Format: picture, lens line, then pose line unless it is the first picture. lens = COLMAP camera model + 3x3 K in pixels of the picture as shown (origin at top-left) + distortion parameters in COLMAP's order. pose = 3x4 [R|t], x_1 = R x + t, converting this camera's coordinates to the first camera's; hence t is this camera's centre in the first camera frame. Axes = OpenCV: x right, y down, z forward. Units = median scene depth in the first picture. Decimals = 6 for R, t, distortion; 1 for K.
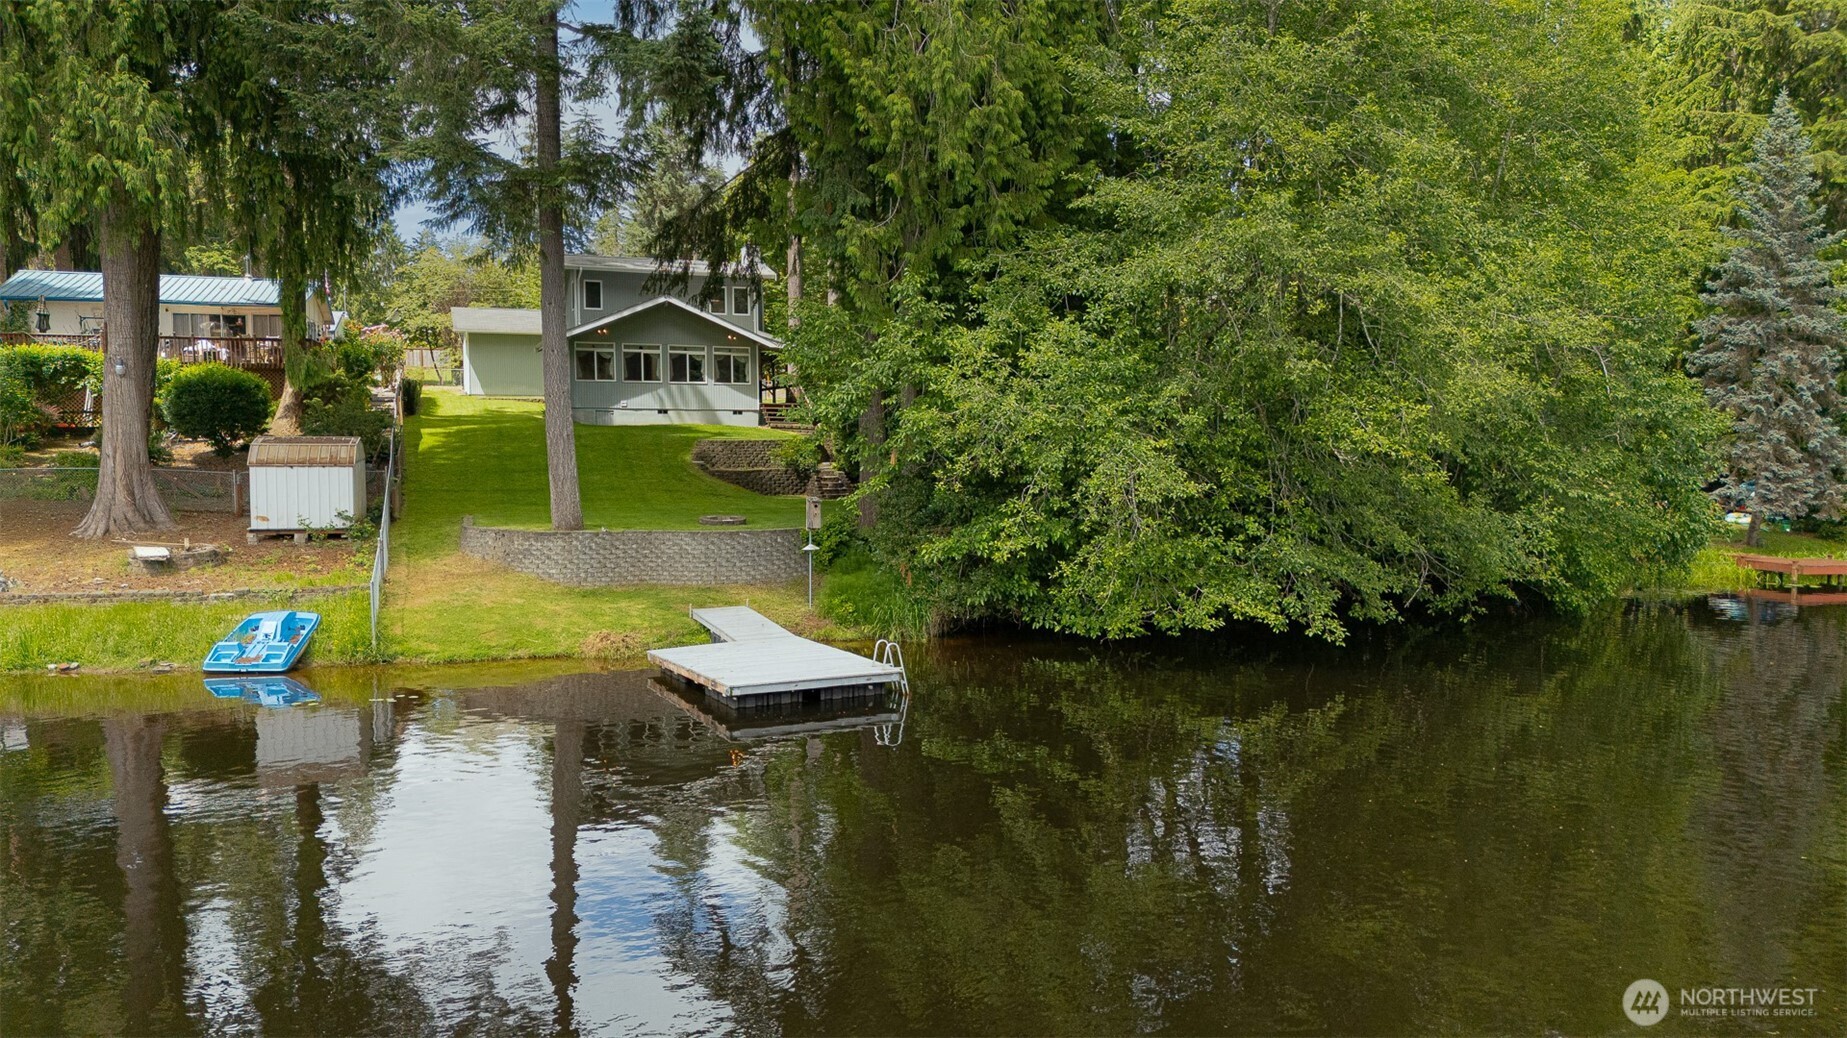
lens RADIAL K [[1297.5, 0, 923.5], [0, 1297.5, 519.0], [0, 0, 1]] dist [0.050190, -0.000417]
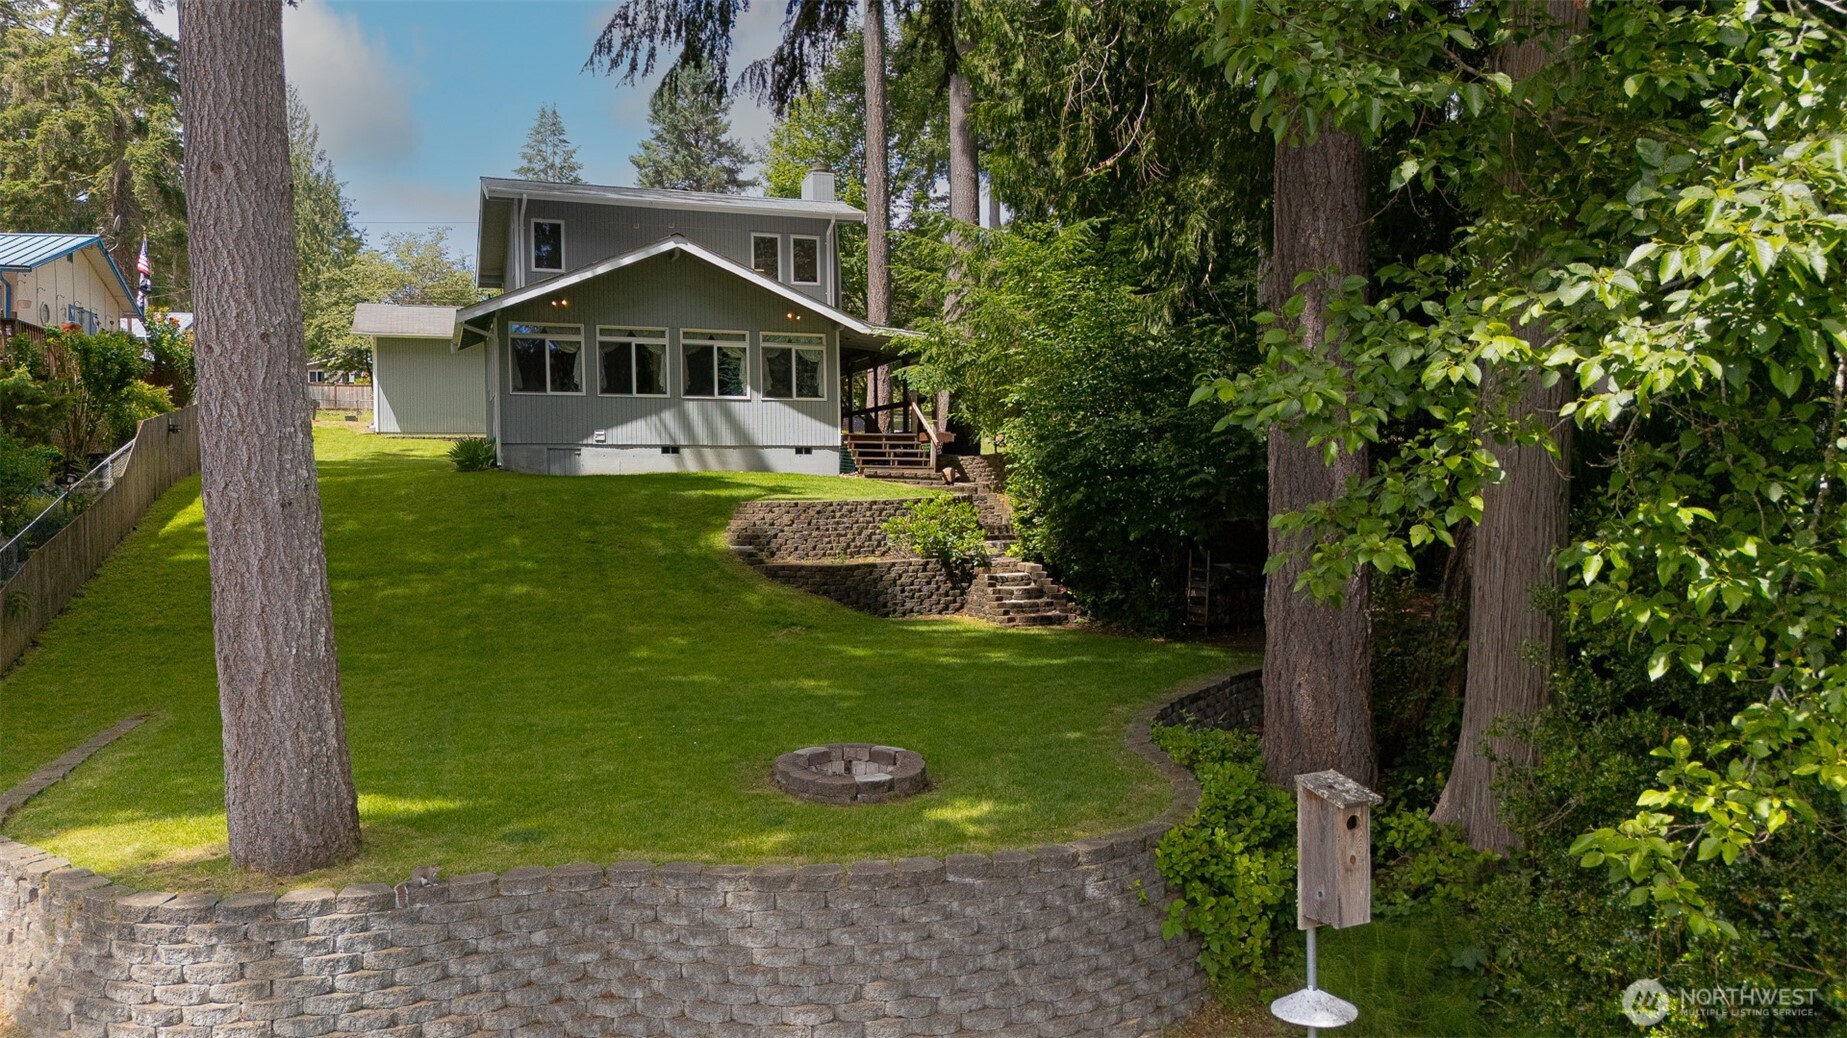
lens RADIAL K [[1297.5, 0, 923.5], [0, 1297.5, 519.0], [0, 0, 1]] dist [0.050190, -0.000417]
pose [[0.999893, -0.009407, -0.011220, -0.086545], [0.008959, 0.999189, -0.039259, -0.030209], [0.011580, 0.039154, 0.999166, 0.447064]]
